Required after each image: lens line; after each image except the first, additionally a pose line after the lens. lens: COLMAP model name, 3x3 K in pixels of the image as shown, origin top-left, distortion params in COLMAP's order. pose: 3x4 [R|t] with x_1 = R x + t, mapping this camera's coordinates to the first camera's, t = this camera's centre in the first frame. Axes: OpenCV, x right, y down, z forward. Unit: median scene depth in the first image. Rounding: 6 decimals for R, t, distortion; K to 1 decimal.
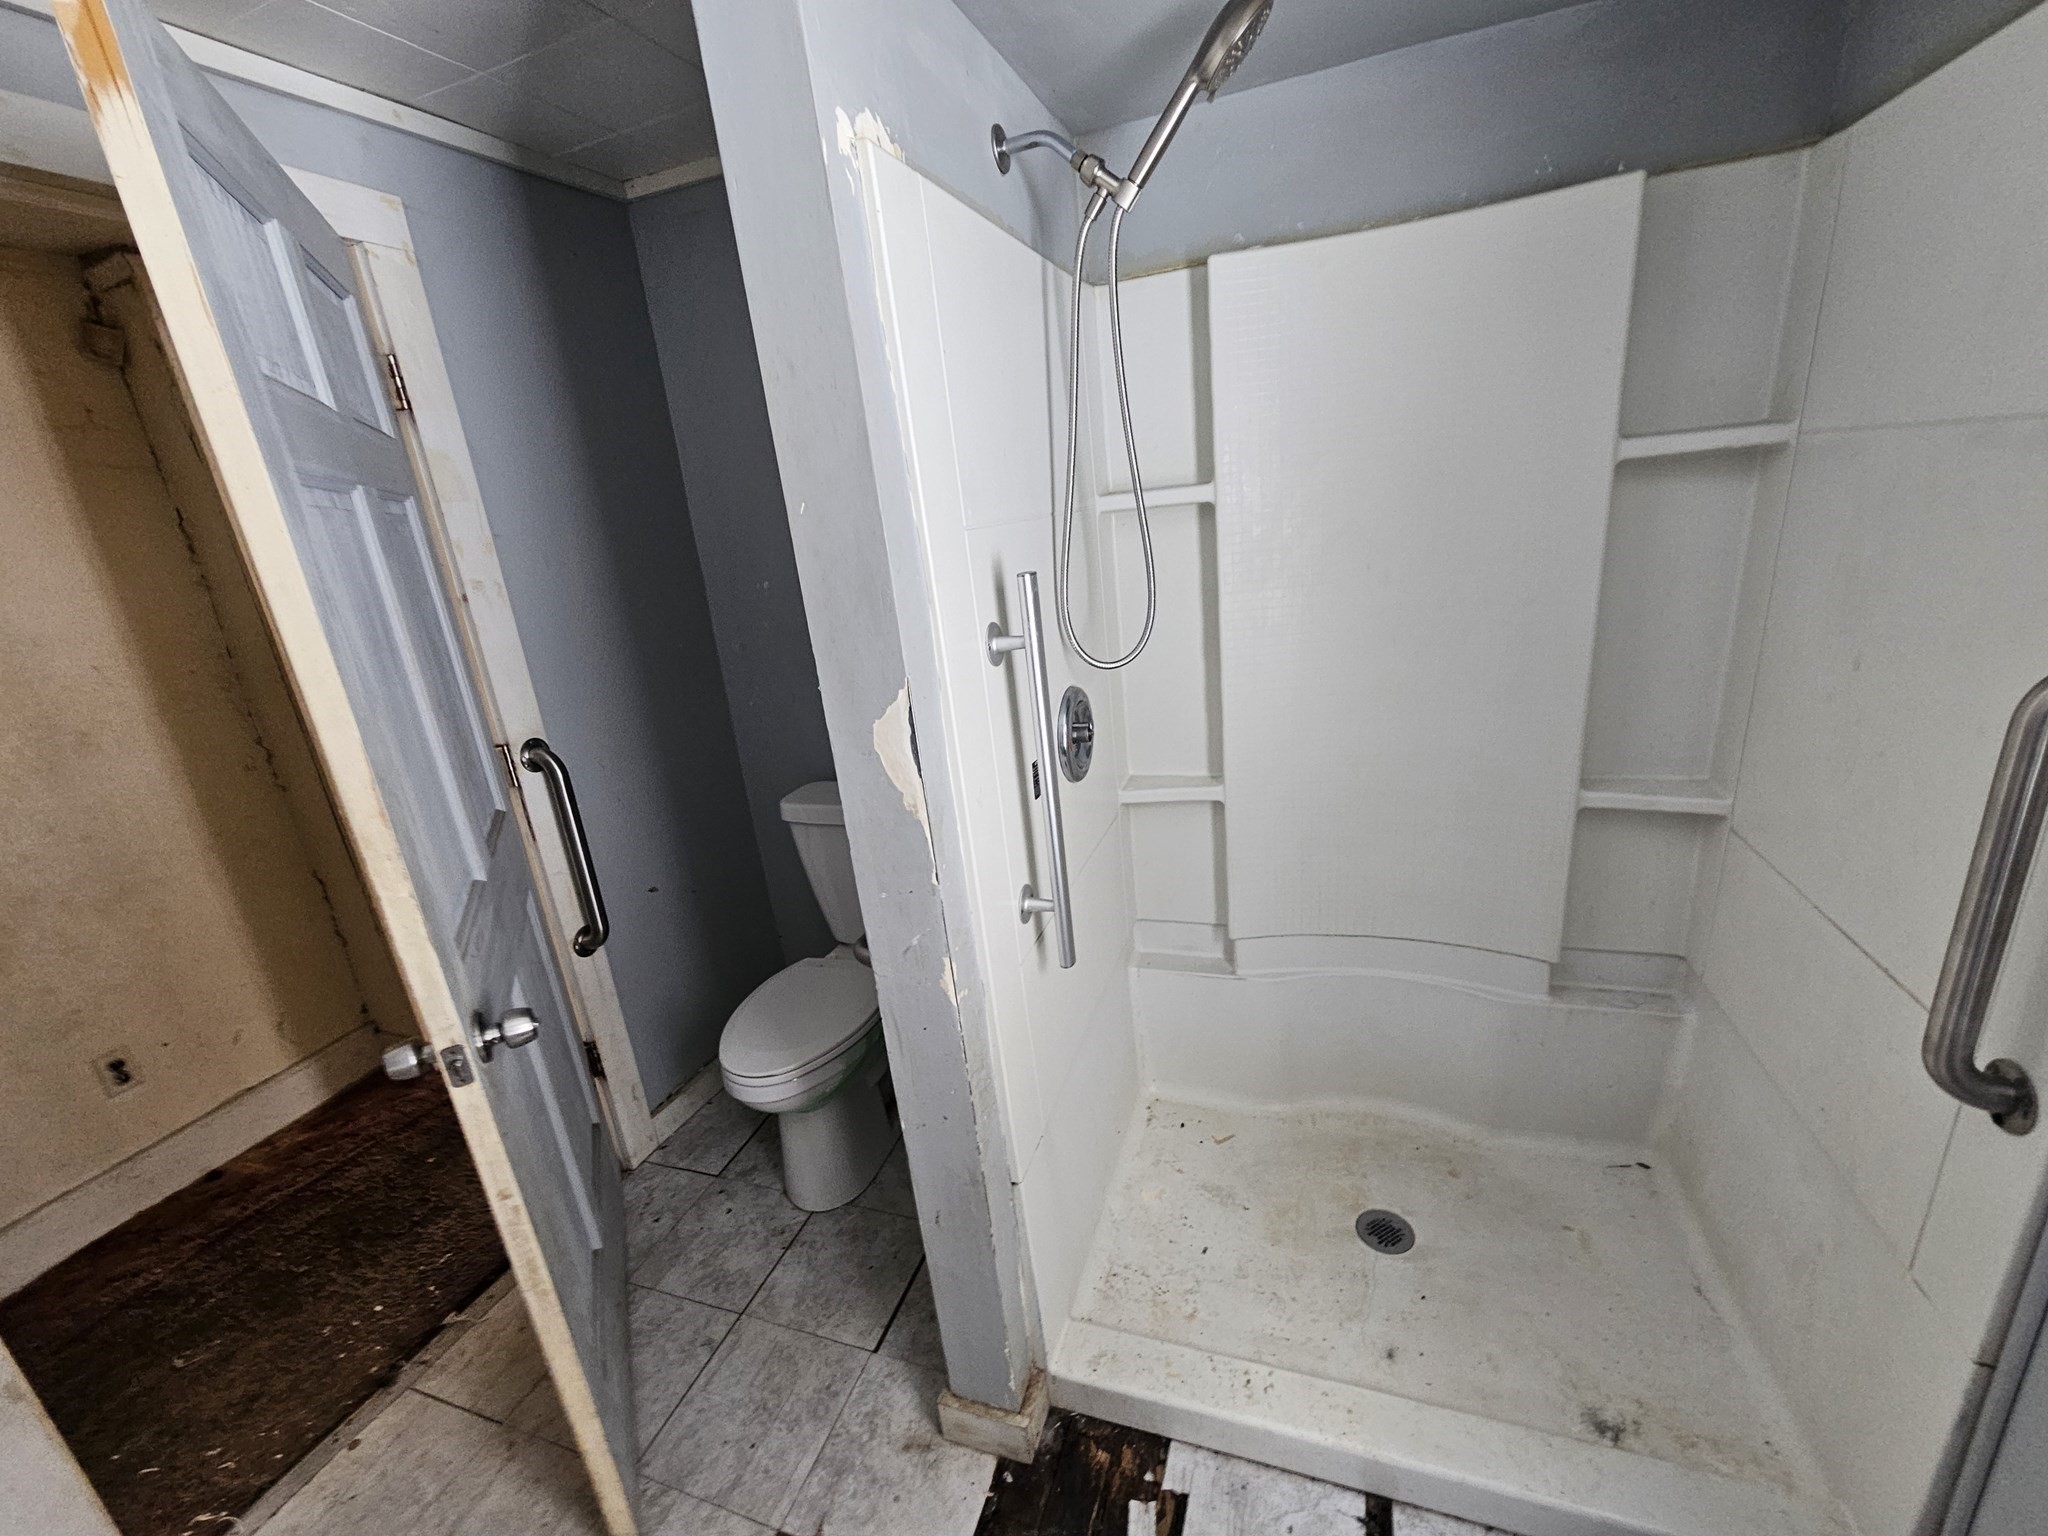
lens RADIAL K [[844.7, 0, 1024.0], [0, 844.7, 768.0], [0, 0, 1]] dist [0.000402, 0.003062]
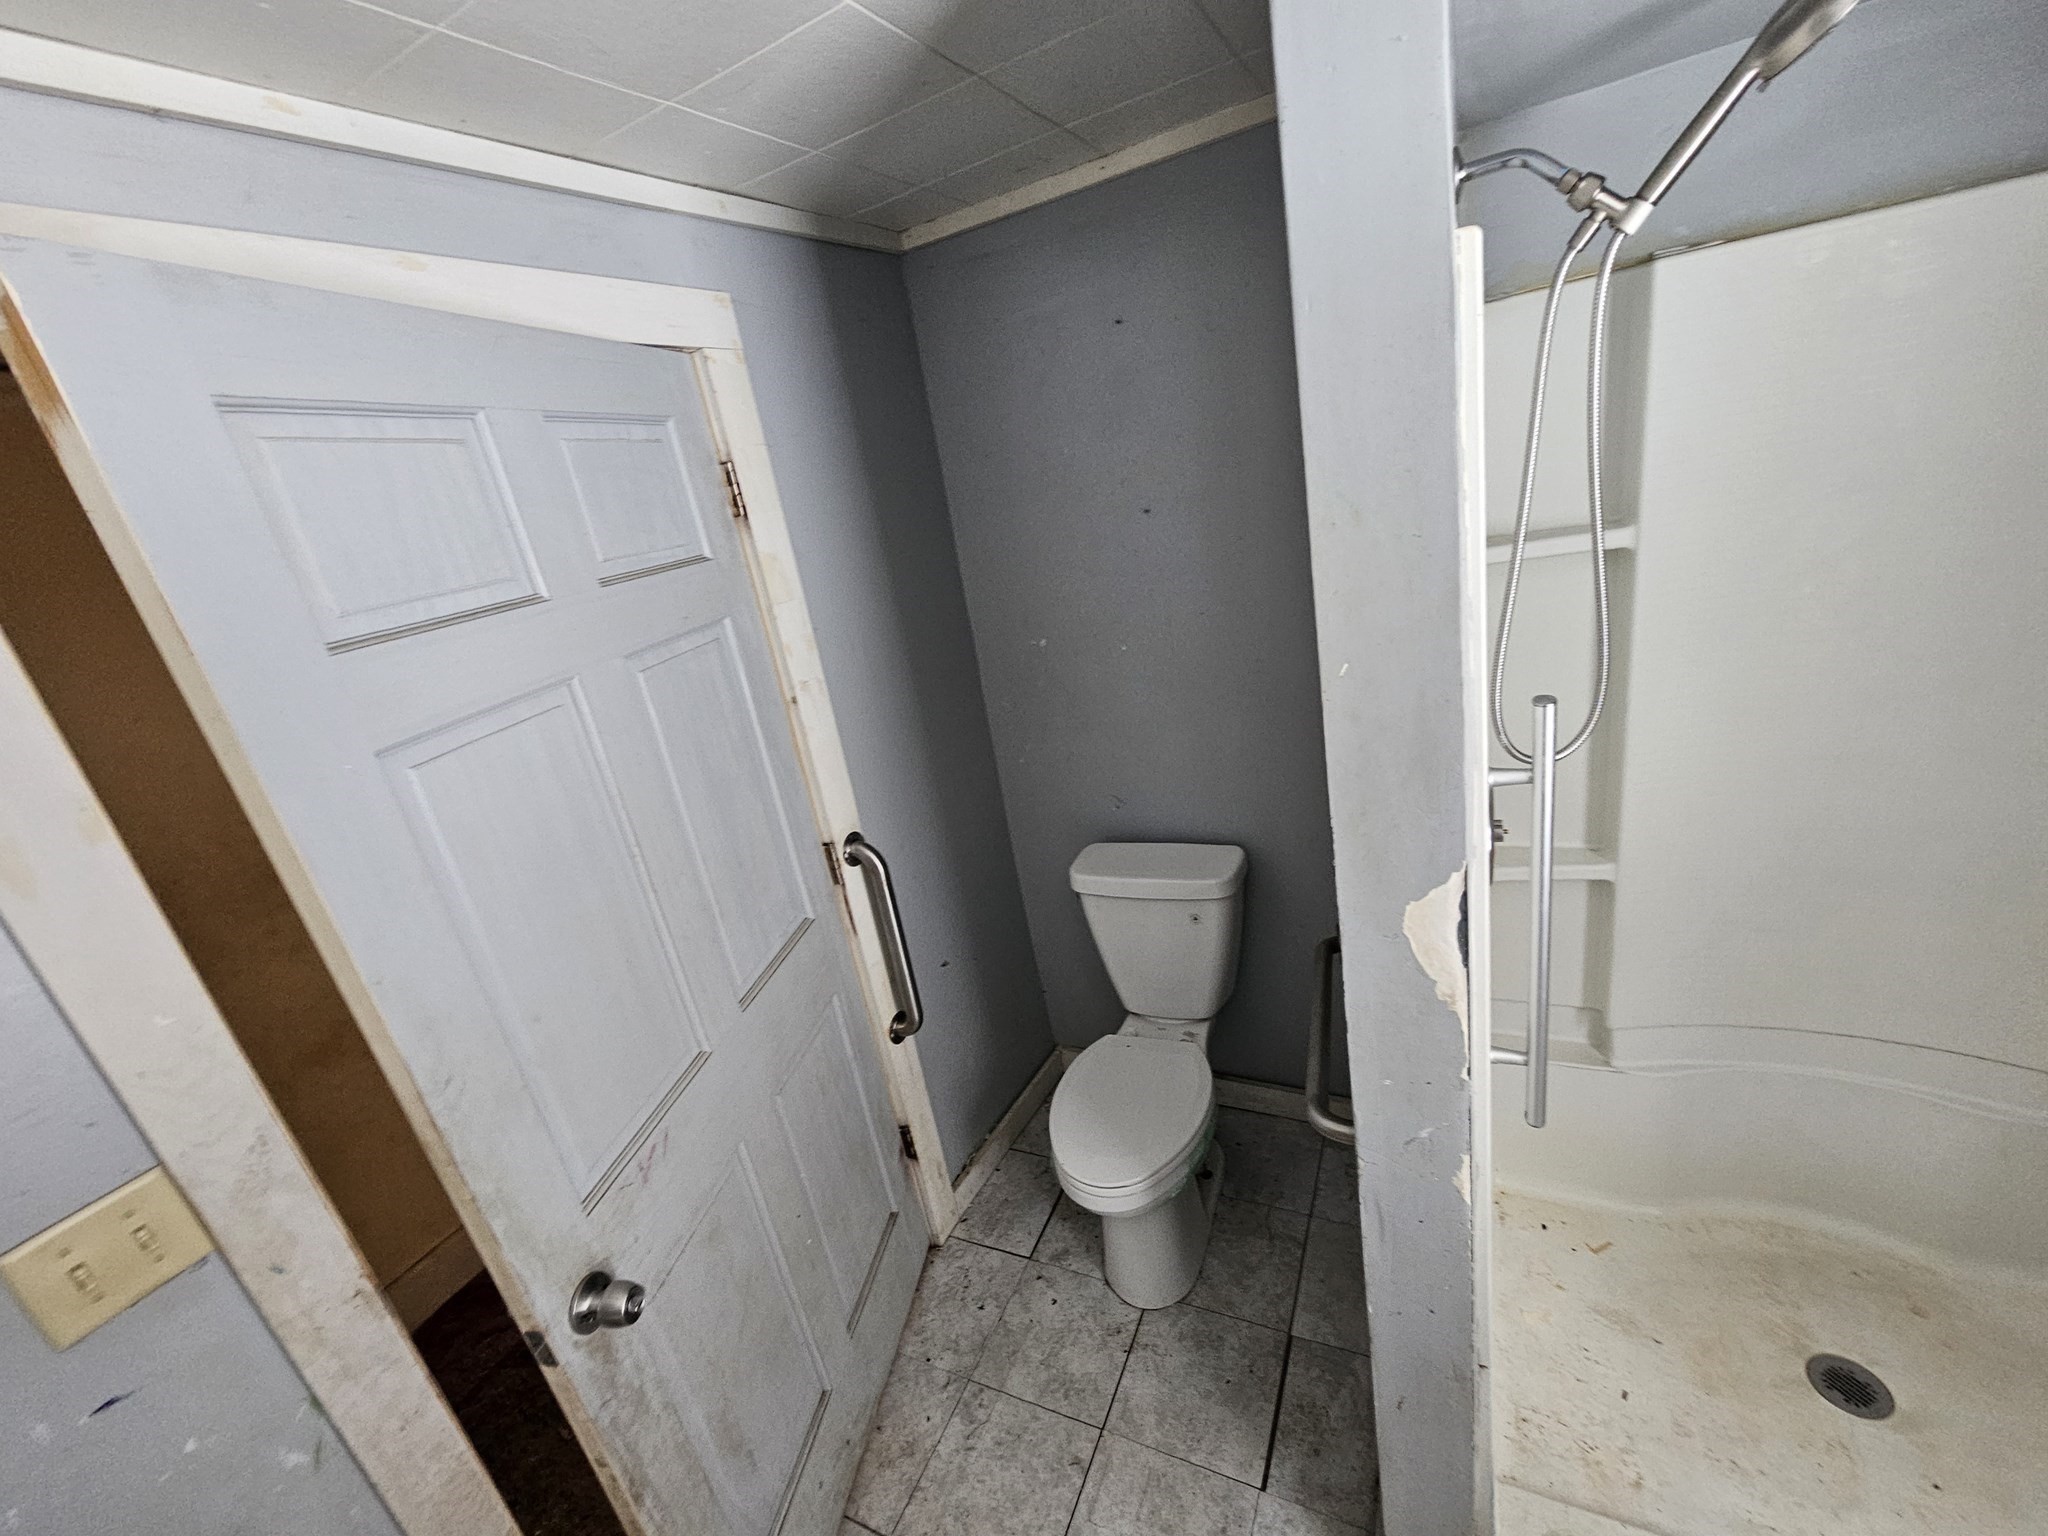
lens RADIAL K [[844.7, 0, 1024.0], [0, 844.7, 768.0], [0, 0, 1]] dist [0.000402, 0.003062]
pose [[0.991499, -0.035858, -0.125076, -0.267025], [0.040997, 0.998407, 0.038757, -0.142493], [0.123487, -0.043555, 0.991390, 0.065106]]
